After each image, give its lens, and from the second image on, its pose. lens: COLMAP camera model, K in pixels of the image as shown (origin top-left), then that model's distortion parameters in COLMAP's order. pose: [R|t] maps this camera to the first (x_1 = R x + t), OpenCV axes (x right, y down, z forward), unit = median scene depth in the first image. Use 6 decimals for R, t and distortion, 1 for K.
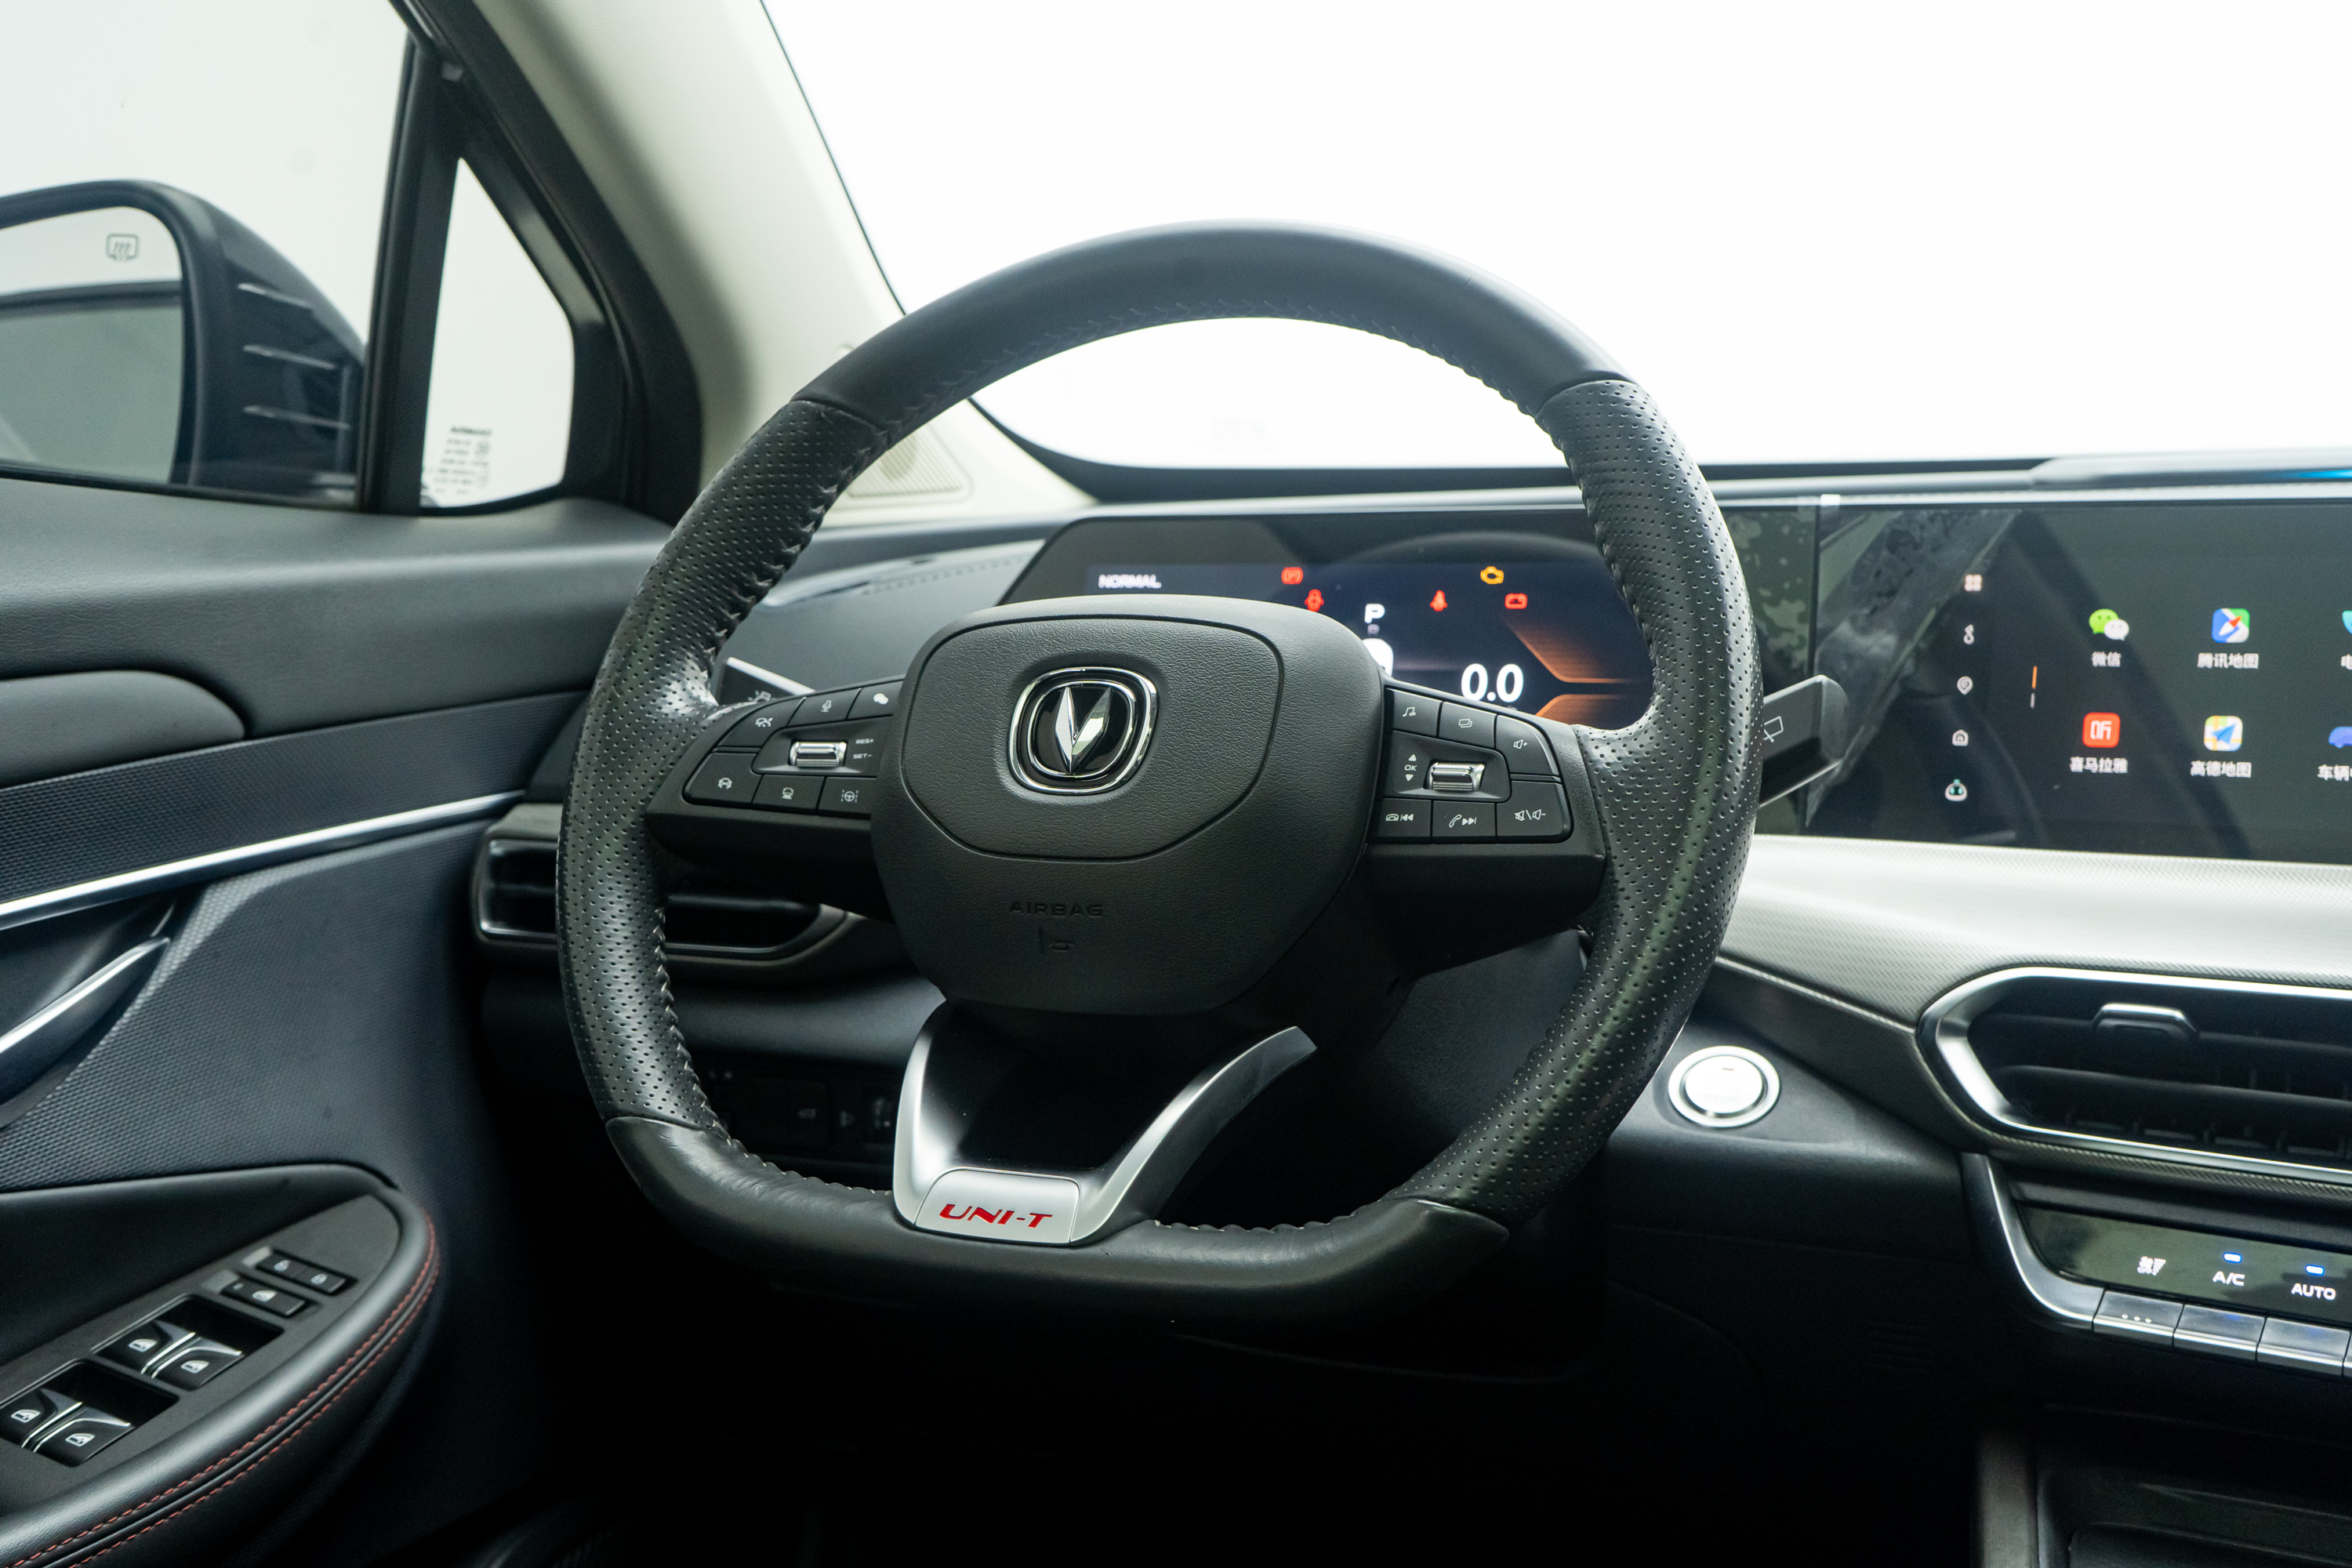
lens RADIAL K [[2481.8, 0, 1178.5], [0, 2481.8, 785.6], [0, 0, 1]] dist [0.001048, 0.000000]
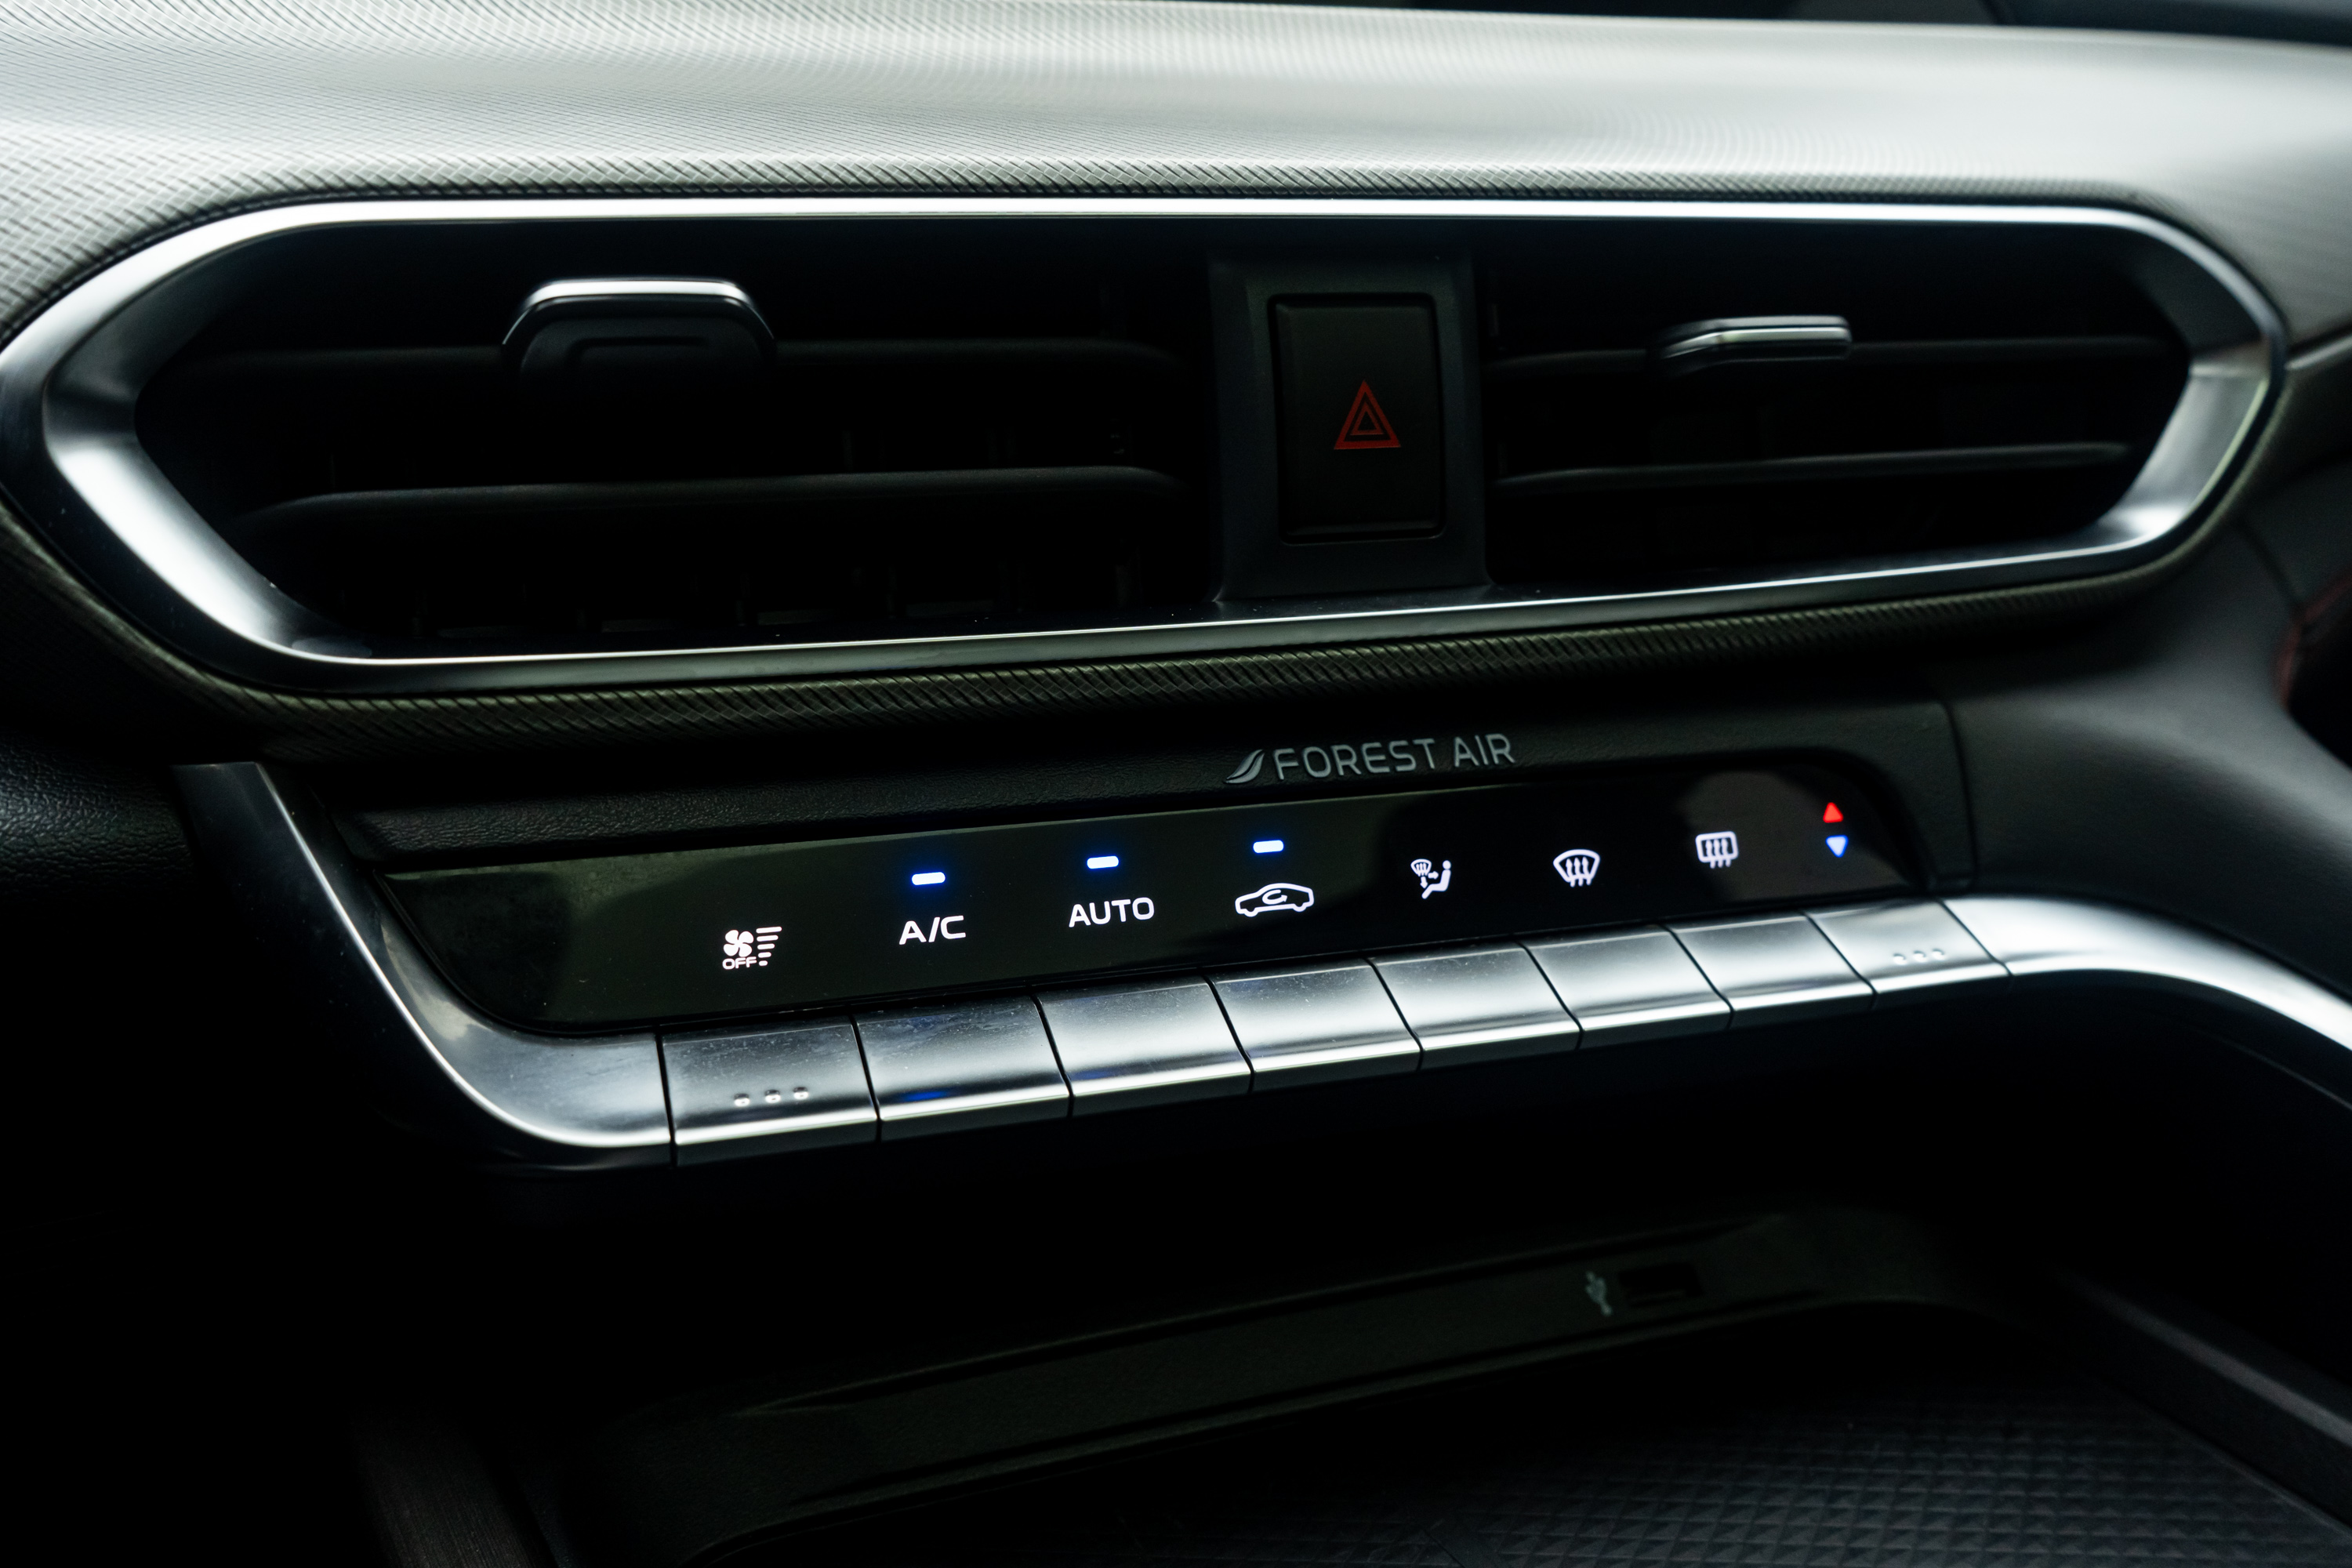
lens RADIAL K [[1882.4, 0, 1181.0], [0, 1882.4, 777.0], [0, 0, 1]] dist [-0.017222, -0.002615]
pose [[0.610804, -0.217414, 0.761347, 0.198892], [0.055794, 0.970990, 0.232518, 0.095275], [-0.789814, -0.099545, 0.605215, 0.723648]]
